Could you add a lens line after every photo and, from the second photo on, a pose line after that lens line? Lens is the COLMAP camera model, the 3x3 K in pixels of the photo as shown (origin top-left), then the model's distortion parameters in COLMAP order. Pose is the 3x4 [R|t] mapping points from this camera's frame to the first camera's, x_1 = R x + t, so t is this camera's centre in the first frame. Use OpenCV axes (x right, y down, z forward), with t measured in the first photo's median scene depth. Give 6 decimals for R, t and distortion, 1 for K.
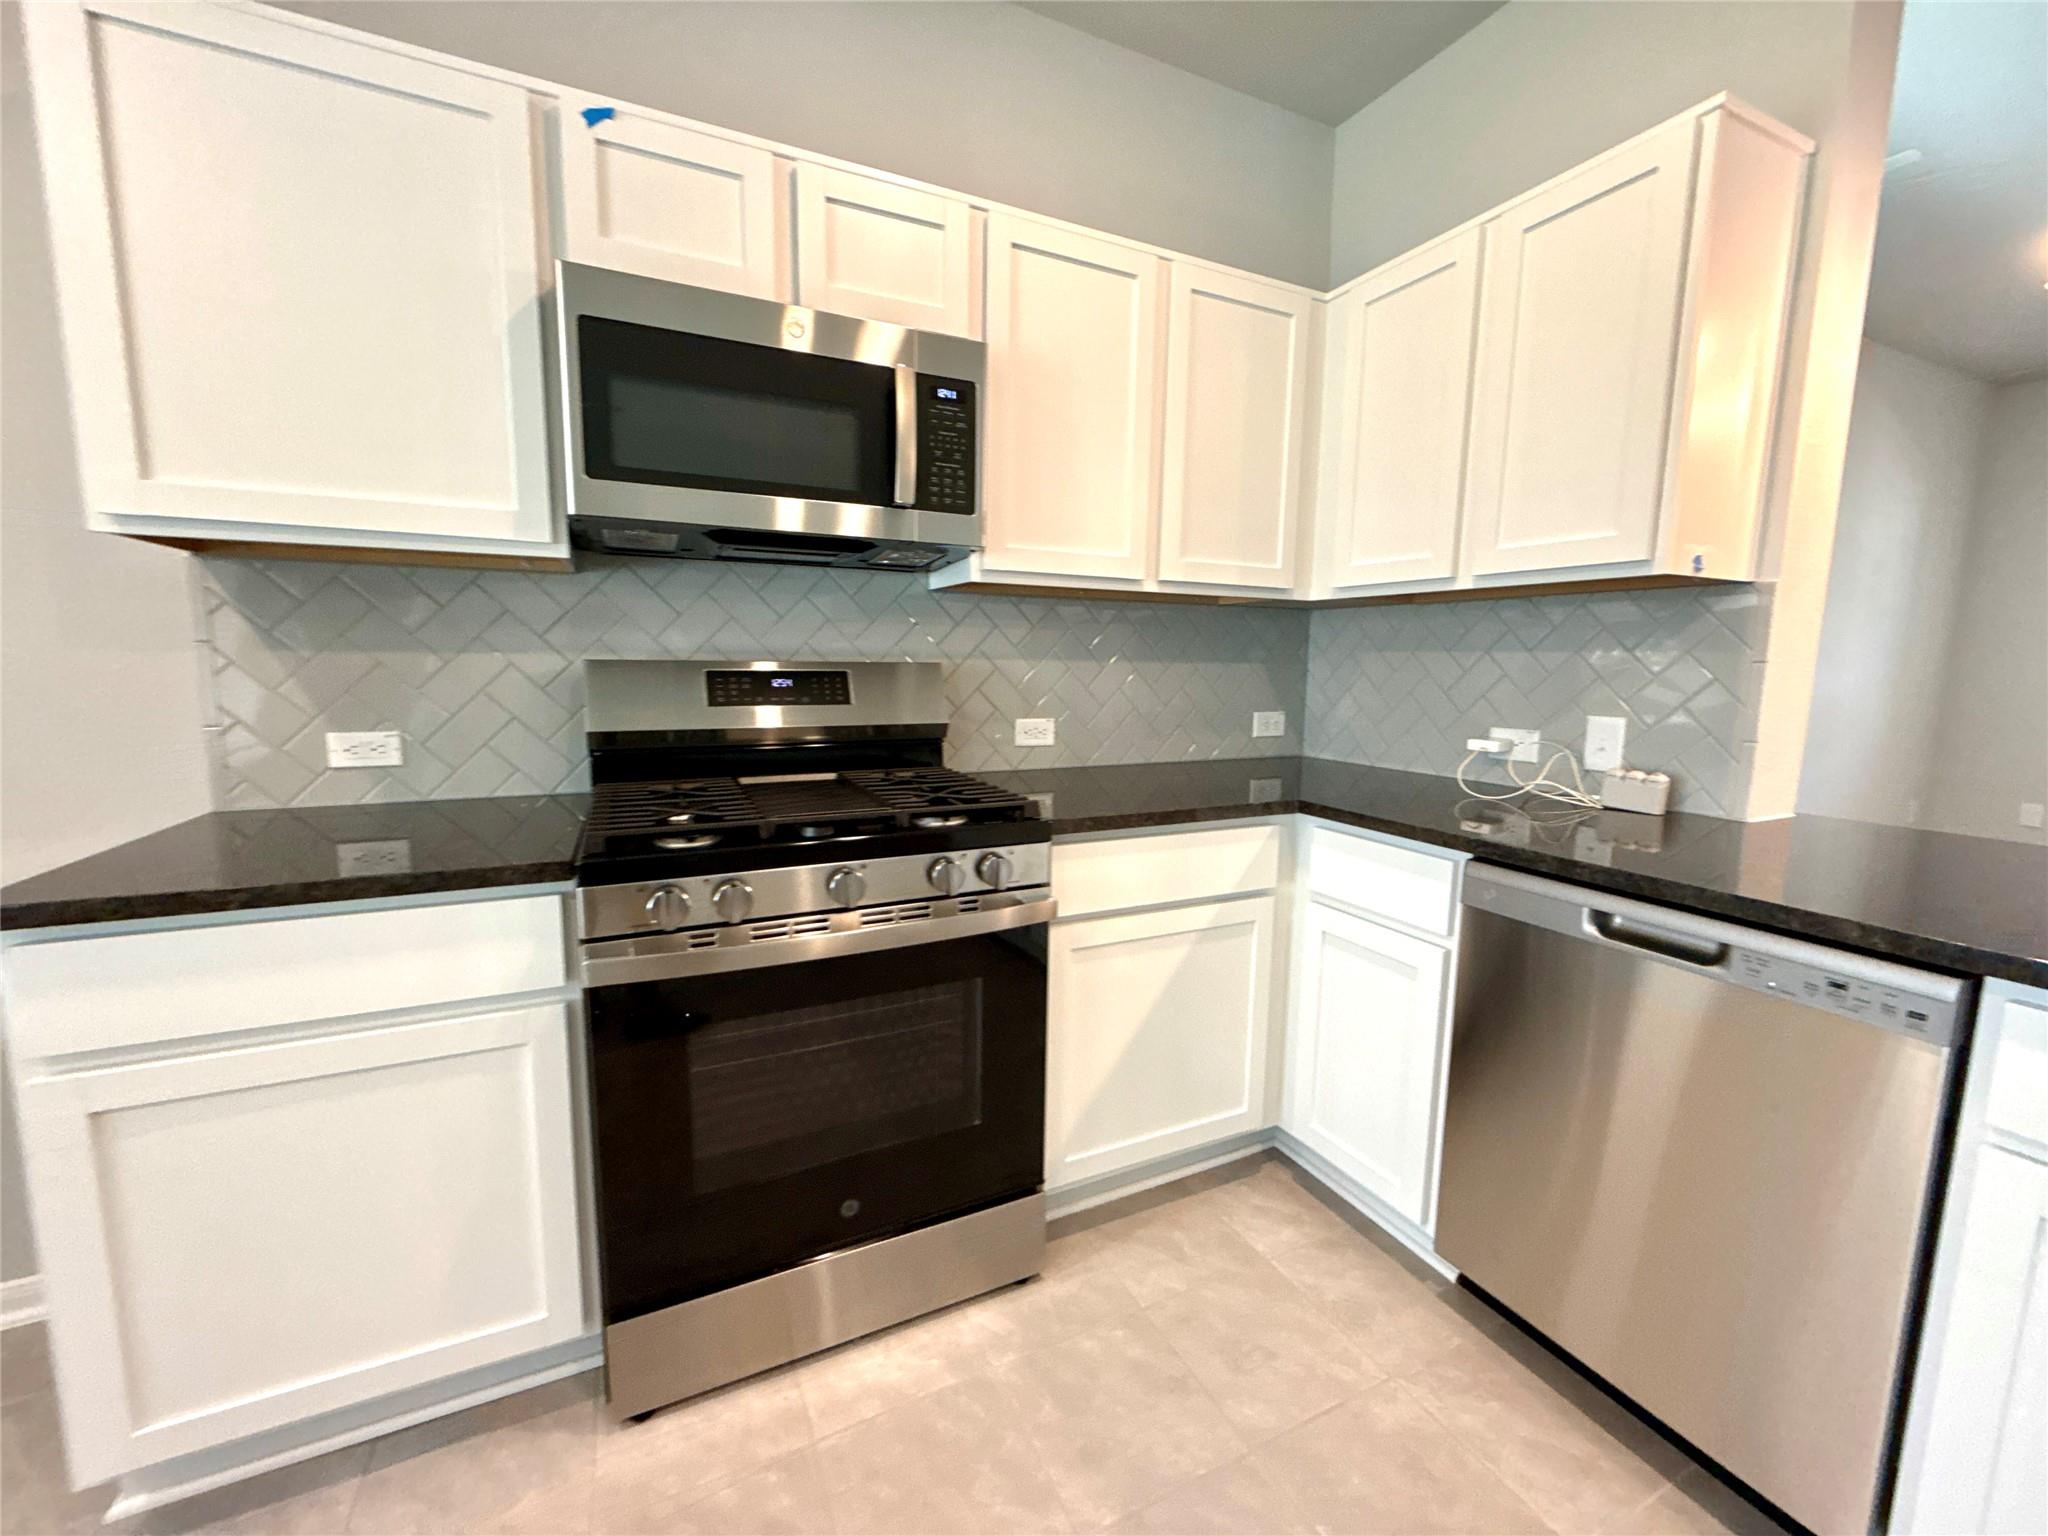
lens RADIAL K [[826.5, 0, 1024.0], [0, 826.5, 768.0], [0, 0, 1]] dist [-0.012863, 0.009390]
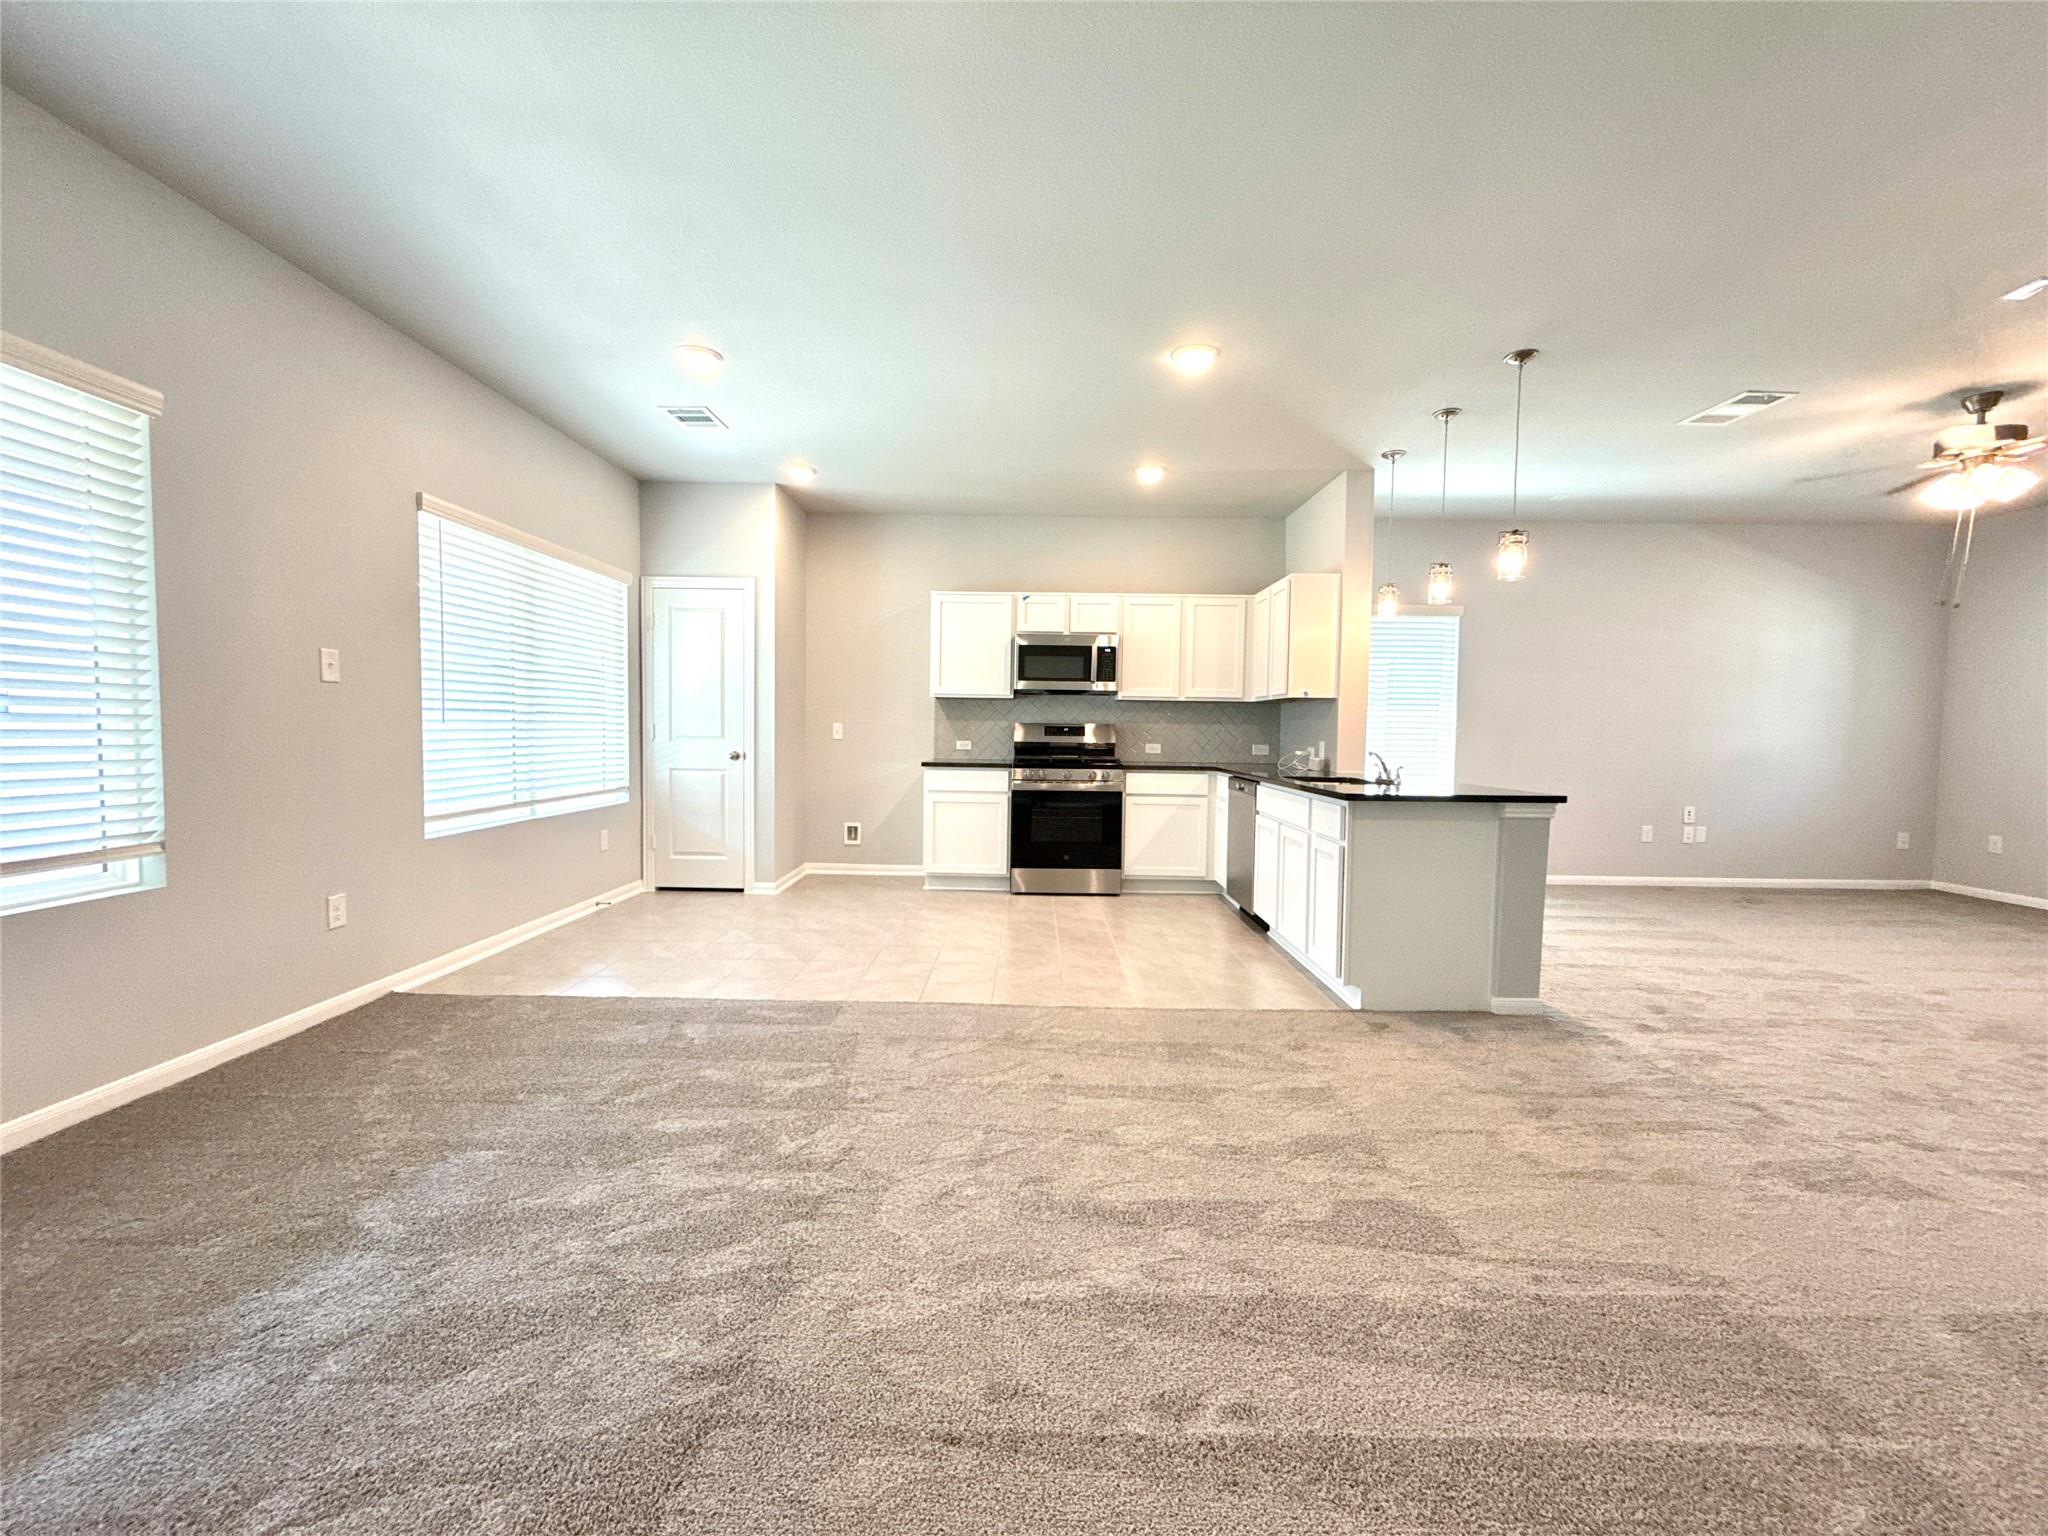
lens RADIAL K [[818.4, 0, 1030.0], [0, 818.4, 772.4], [0, 0, 1]] dist [0.001502, 0.000020]
pose [[0.899978, 0.022530, -0.435353, 1.210934], [-0.059473, 0.995672, -0.071417, 0.372169], [0.431860, 0.090165, 0.897422, -2.402828]]
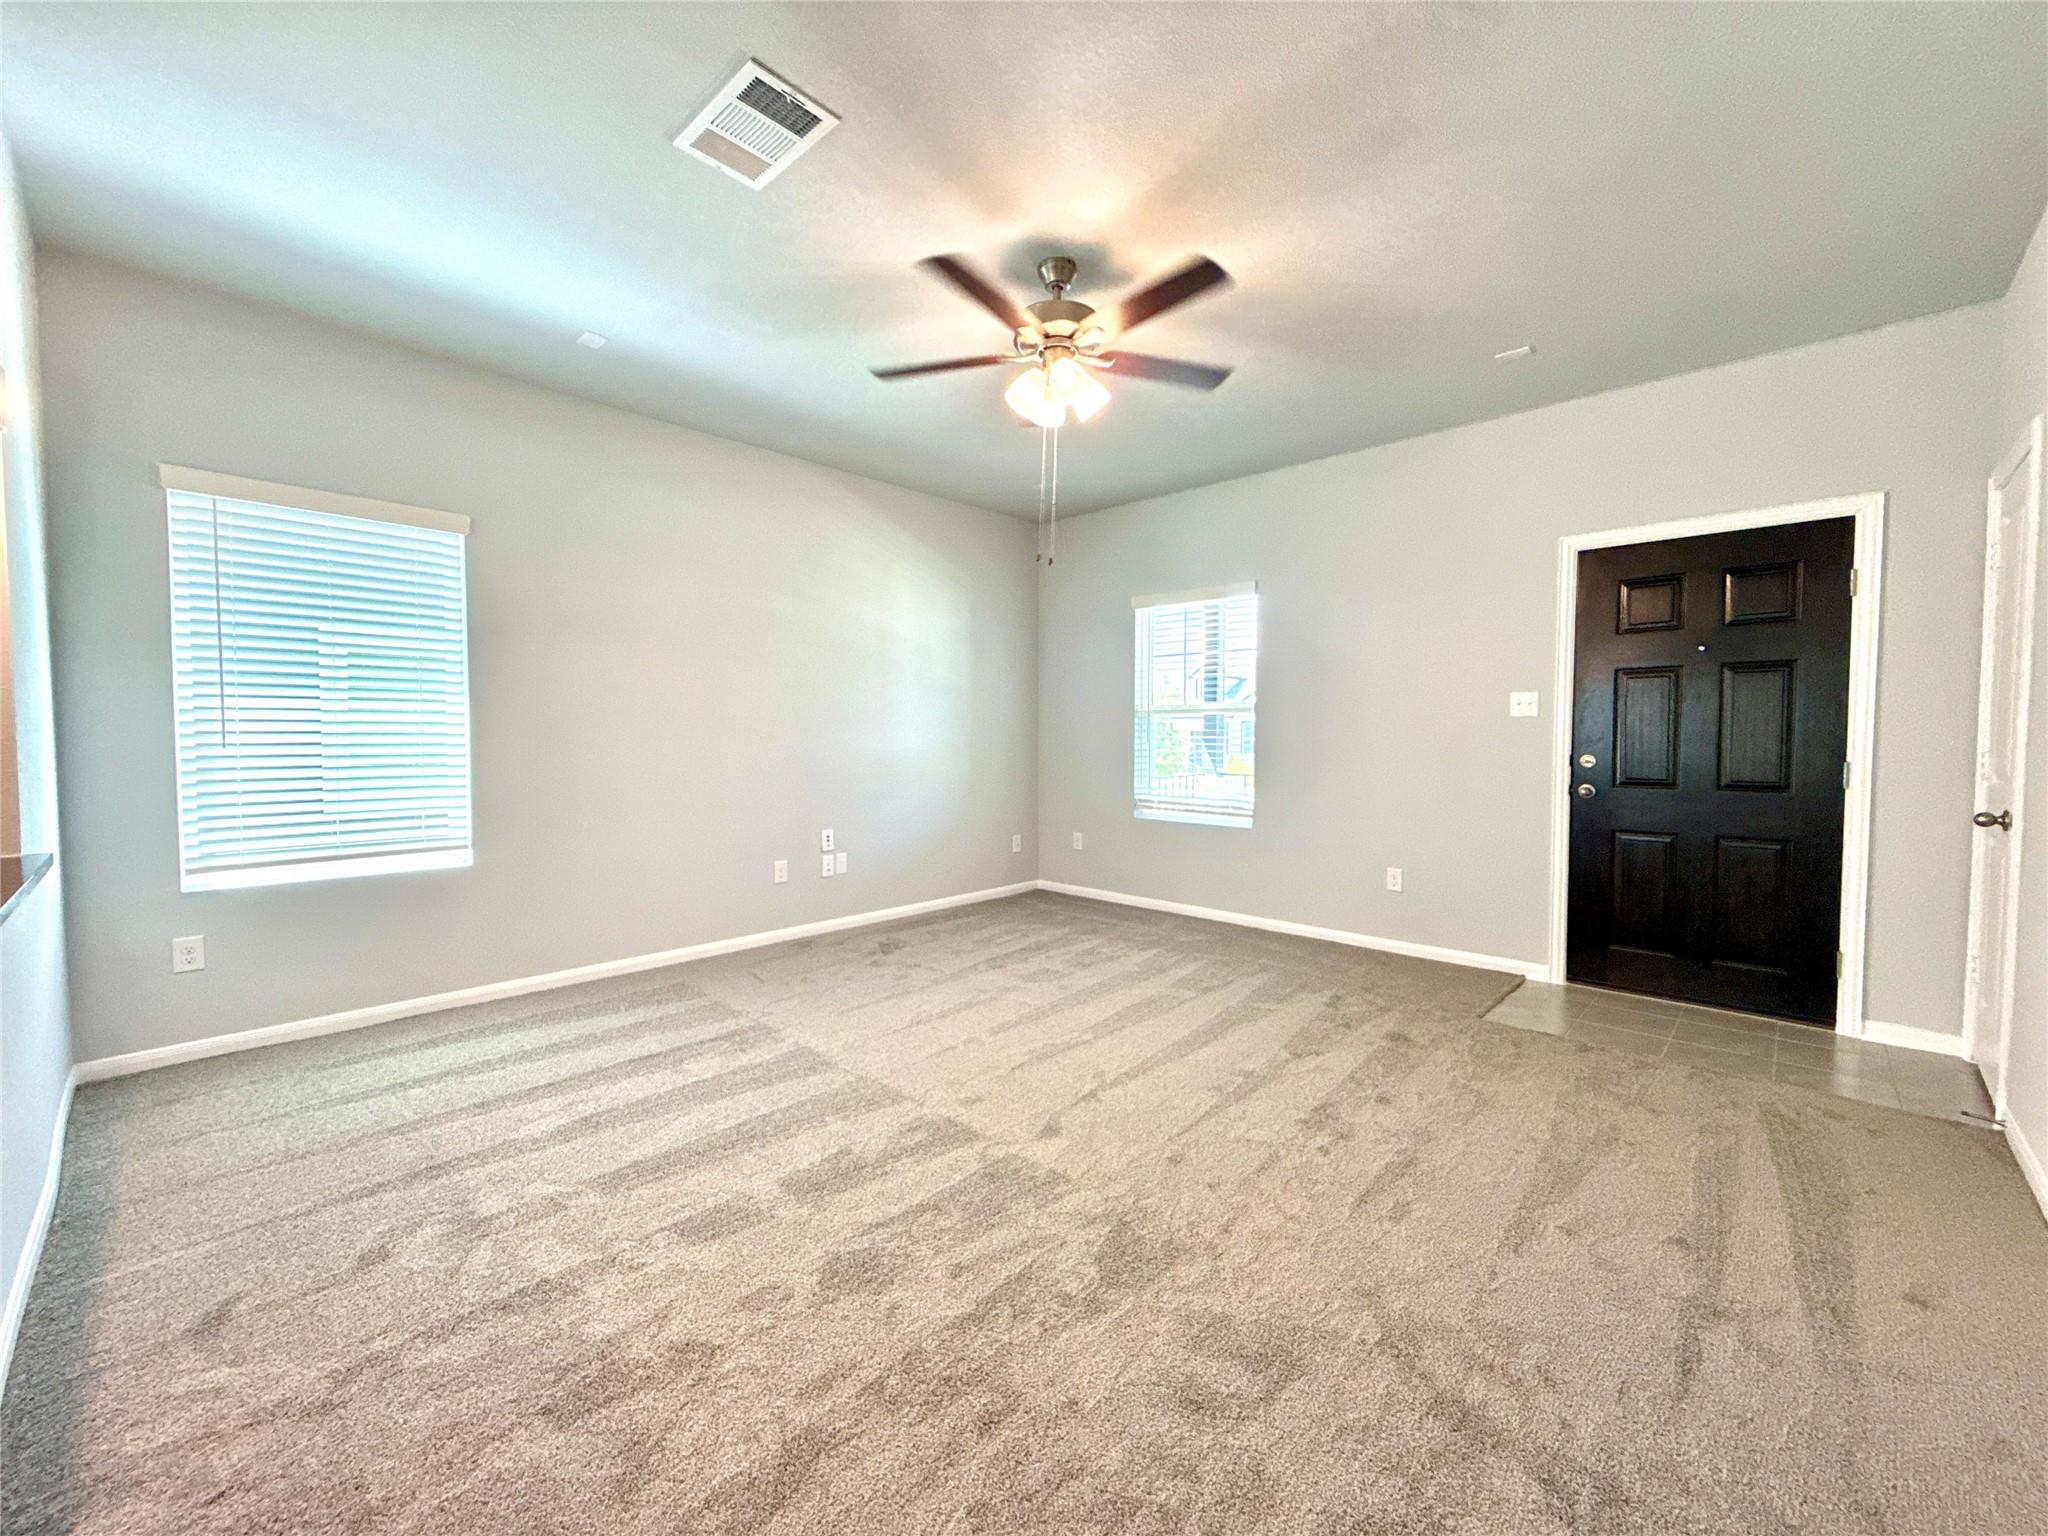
lens RADIAL K [[818.4, 0, 1030.0], [0, 818.4, 772.4], [0, 0, 1]] dist [0.001502, 0.000020]
pose [[0.929575, -0.024340, 0.367828, 1.948071], [0.055229, 0.995751, -0.073685, 0.115295], [-0.364472, 0.088810, 0.926970, -0.600530]]
